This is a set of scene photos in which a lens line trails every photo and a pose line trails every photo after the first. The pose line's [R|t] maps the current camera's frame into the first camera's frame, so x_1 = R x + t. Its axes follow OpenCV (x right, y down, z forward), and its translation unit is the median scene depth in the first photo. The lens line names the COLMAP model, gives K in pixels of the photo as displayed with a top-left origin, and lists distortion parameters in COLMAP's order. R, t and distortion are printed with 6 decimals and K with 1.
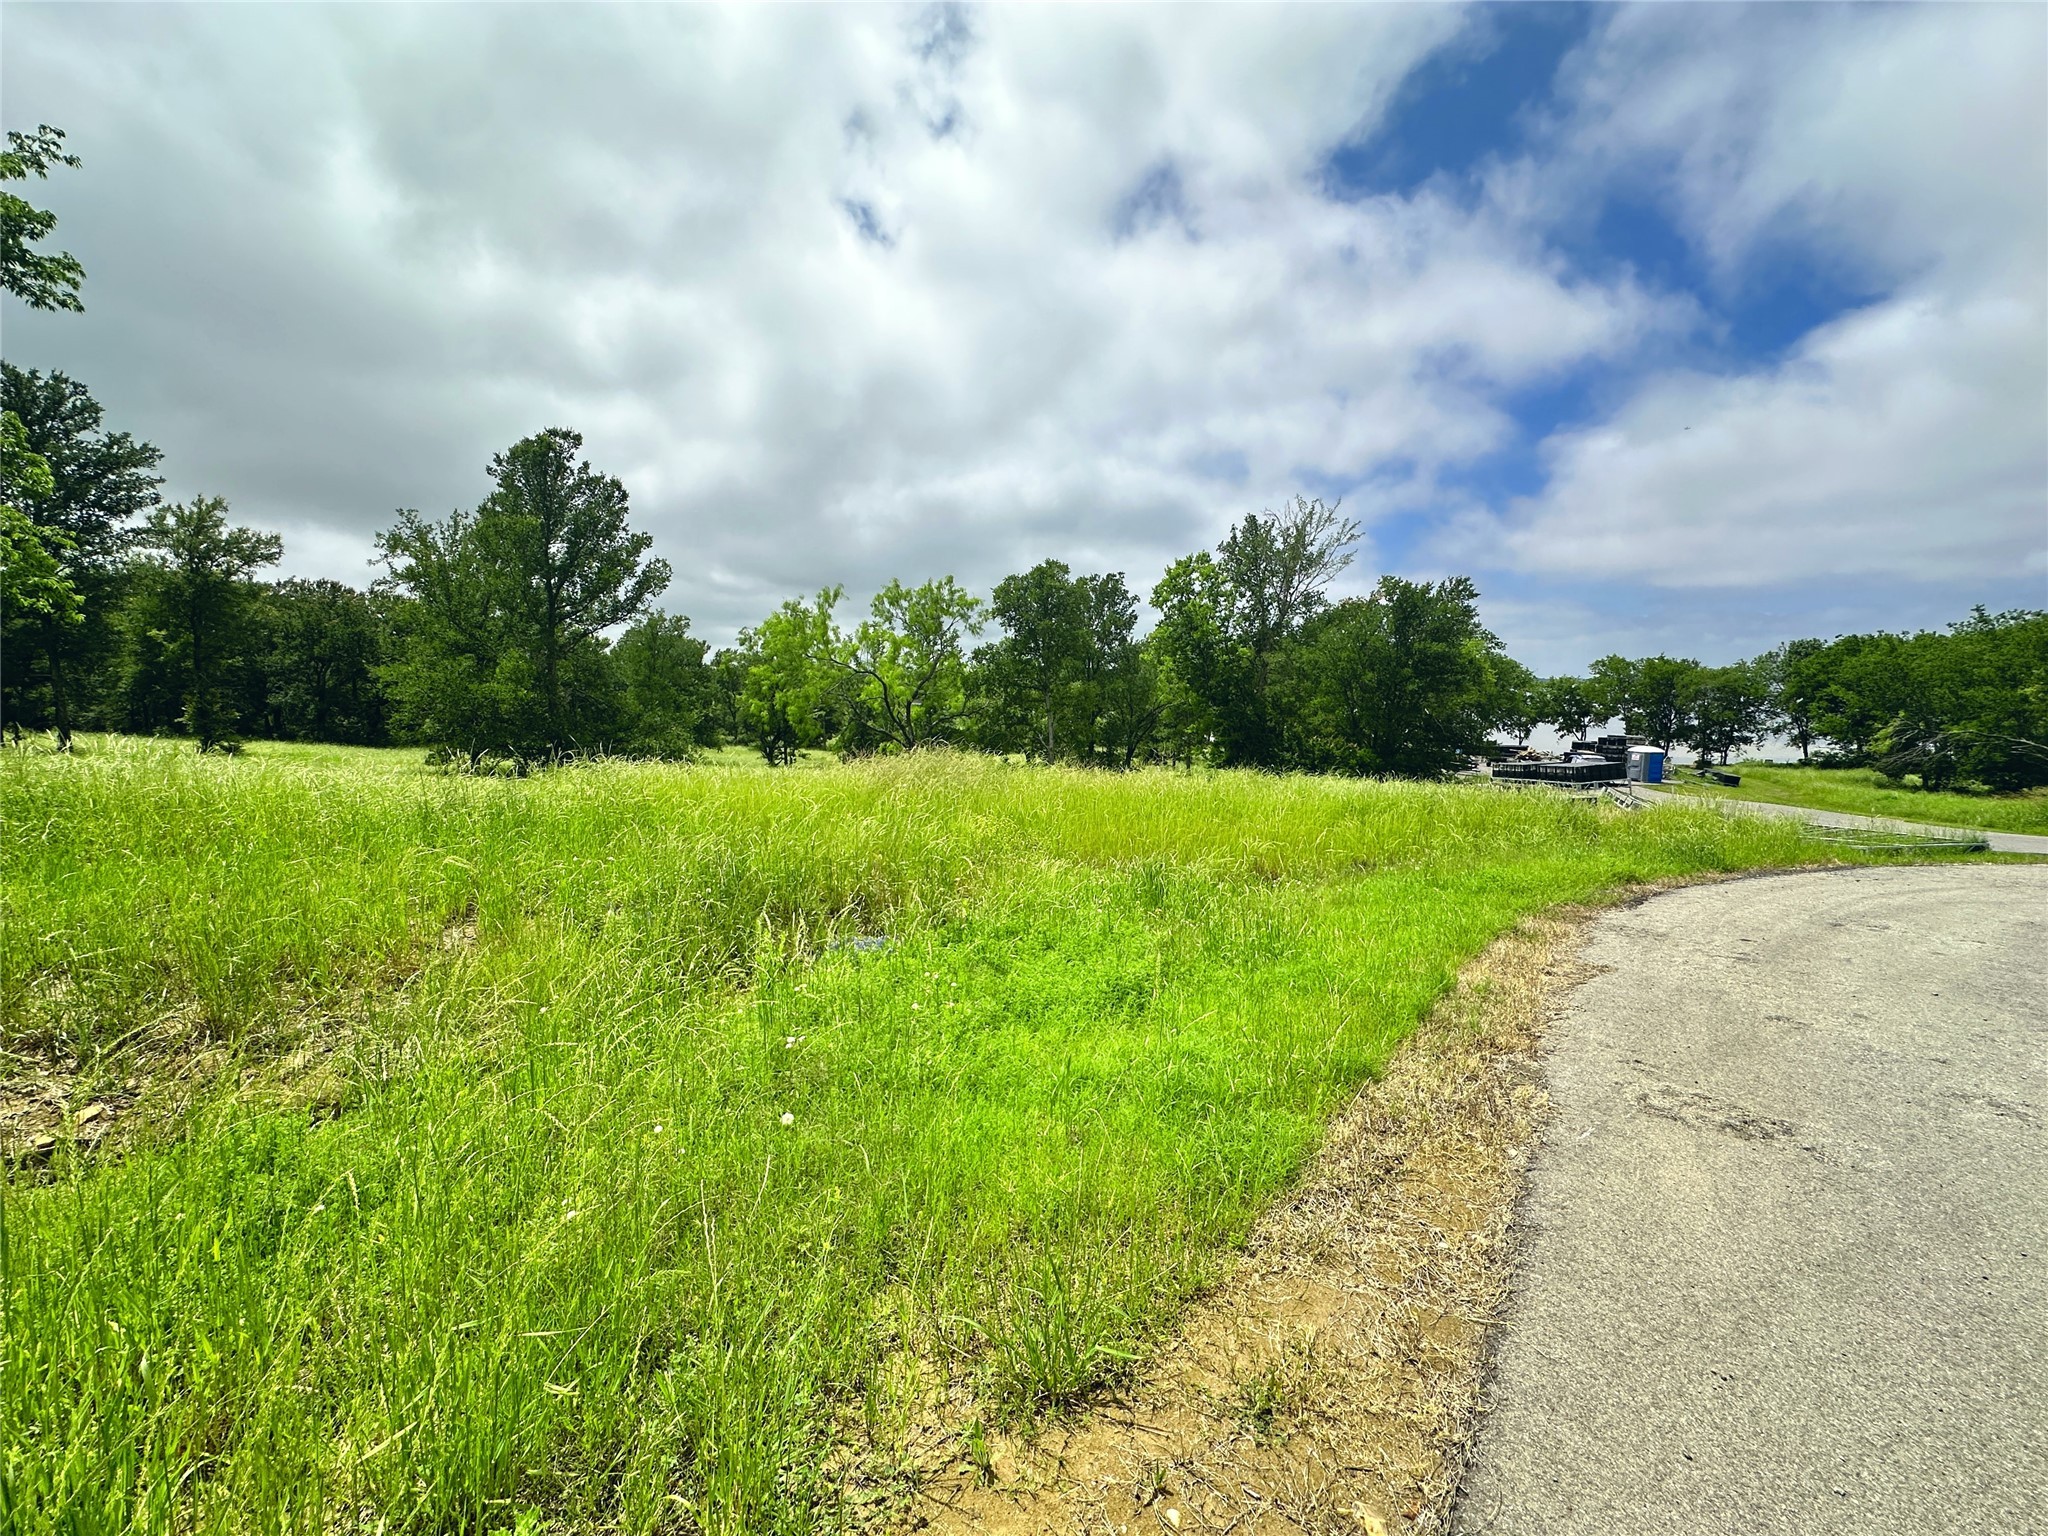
lens RADIAL K [[817.9, 0, 1023.1], [0, 817.9, 768.3], [0, 0, 1]] dist [-0.001530, 0.000450]
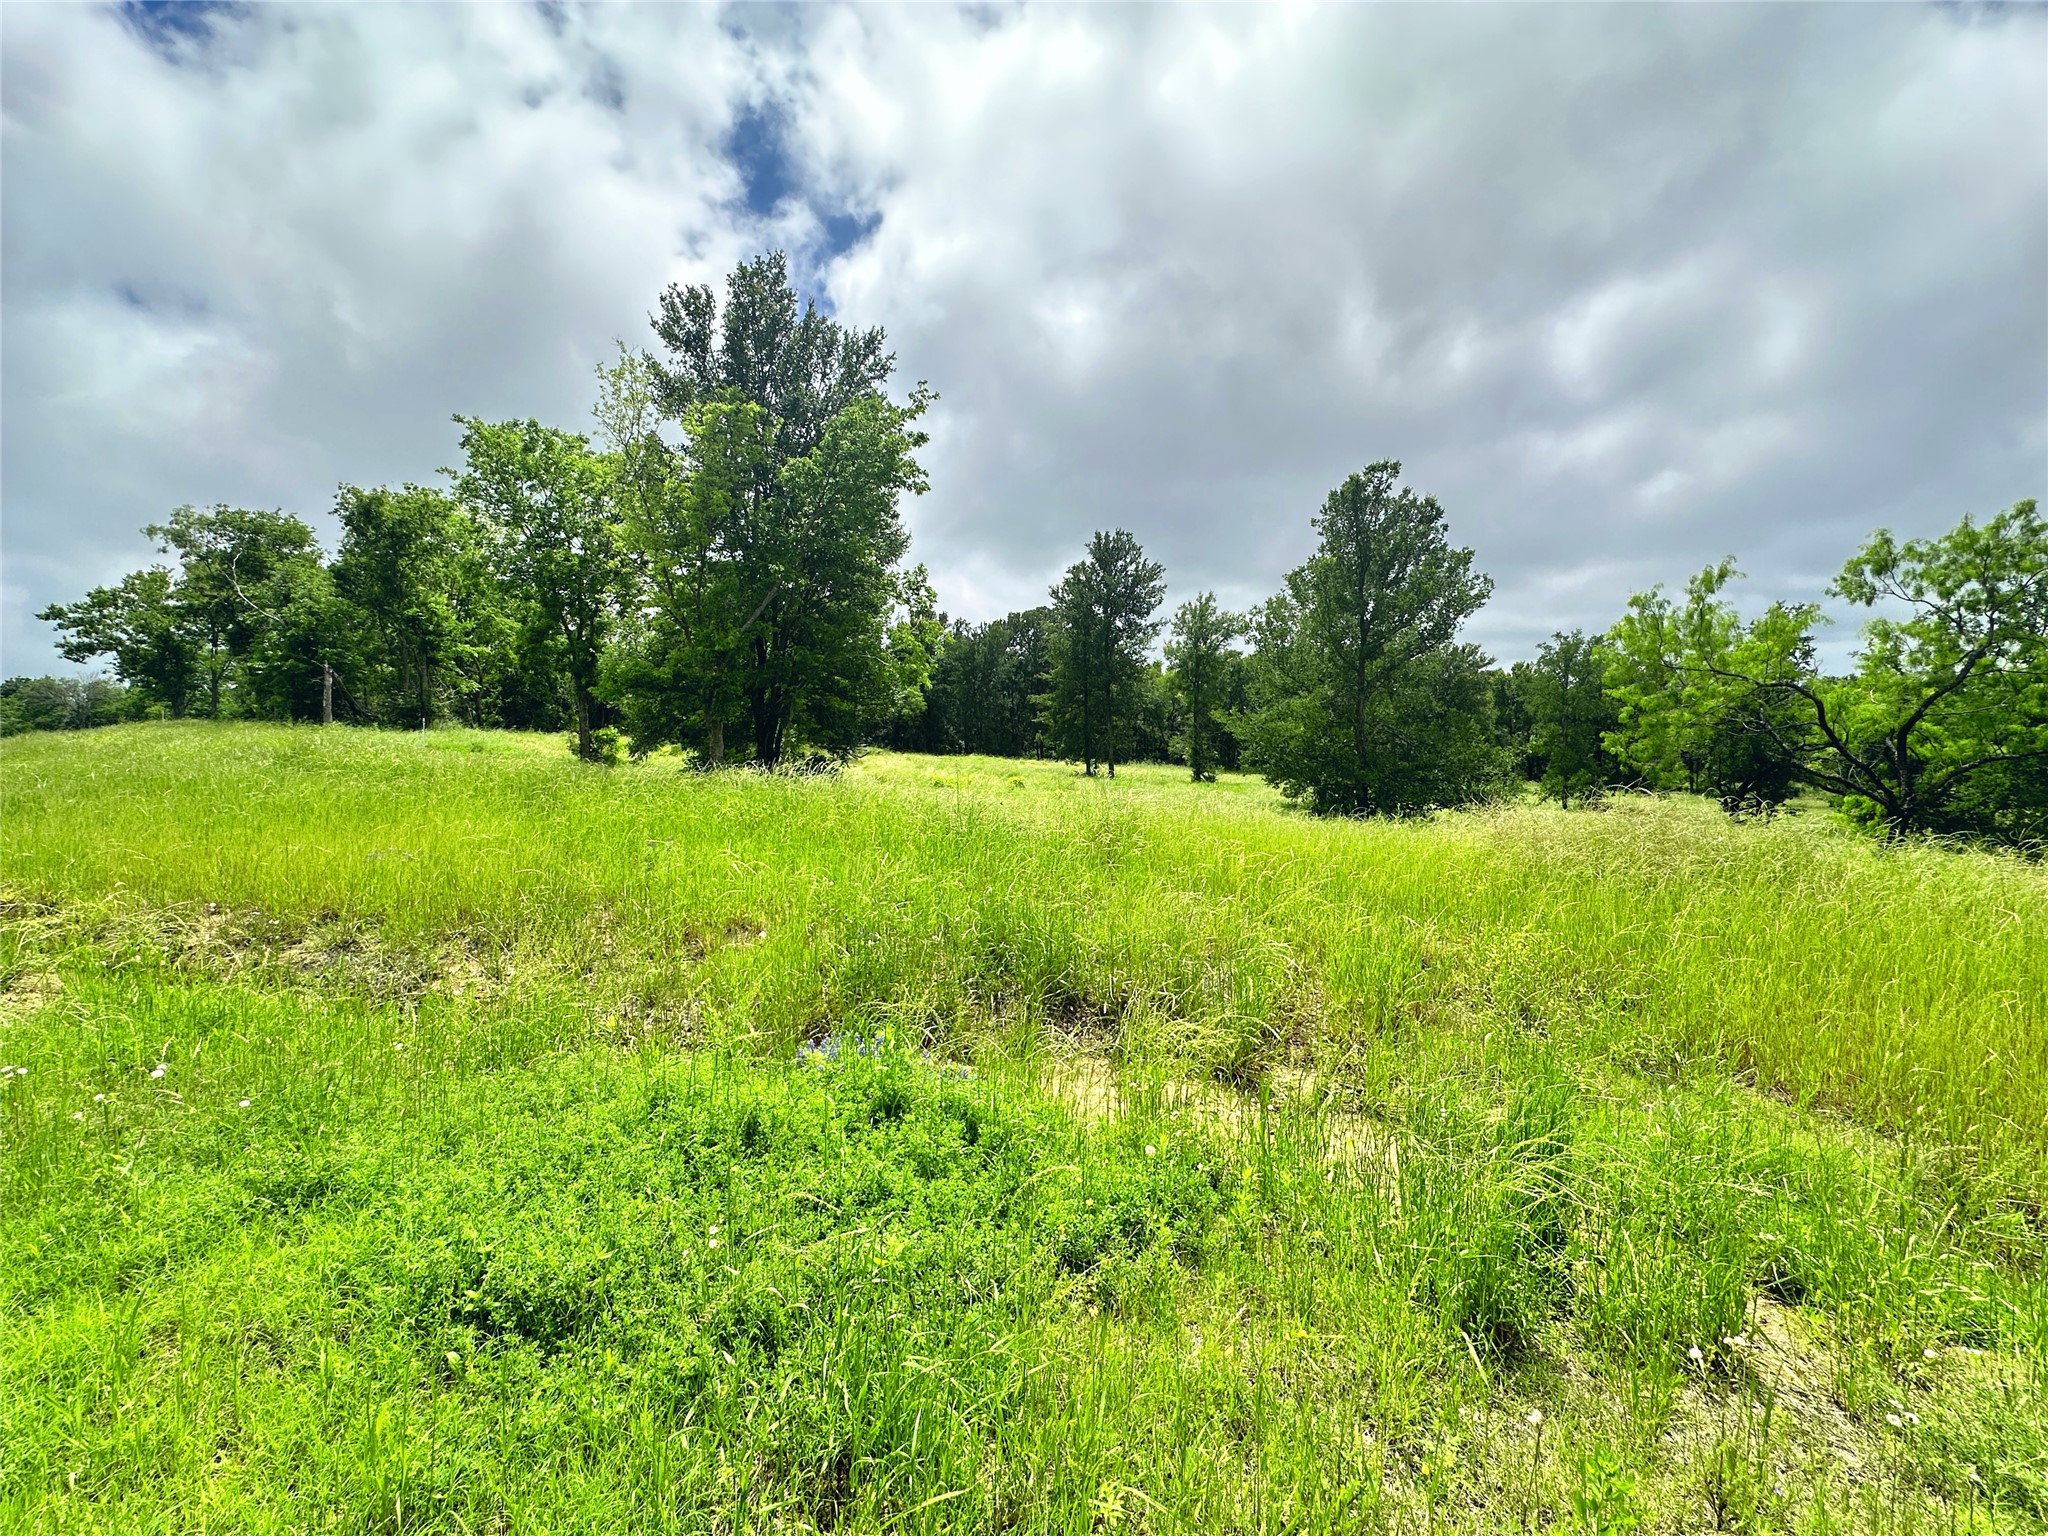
lens RADIAL K [[817.9, 0, 1023.1], [0, 817.9, 768.3], [0, 0, 1]] dist [-0.001530, 0.000450]
pose [[0.446561, 0.016497, -0.894601, 0.103696], [-0.061044, 0.998062, -0.012067, -0.006556], [0.892668, 0.059998, 0.446703, 0.156511]]
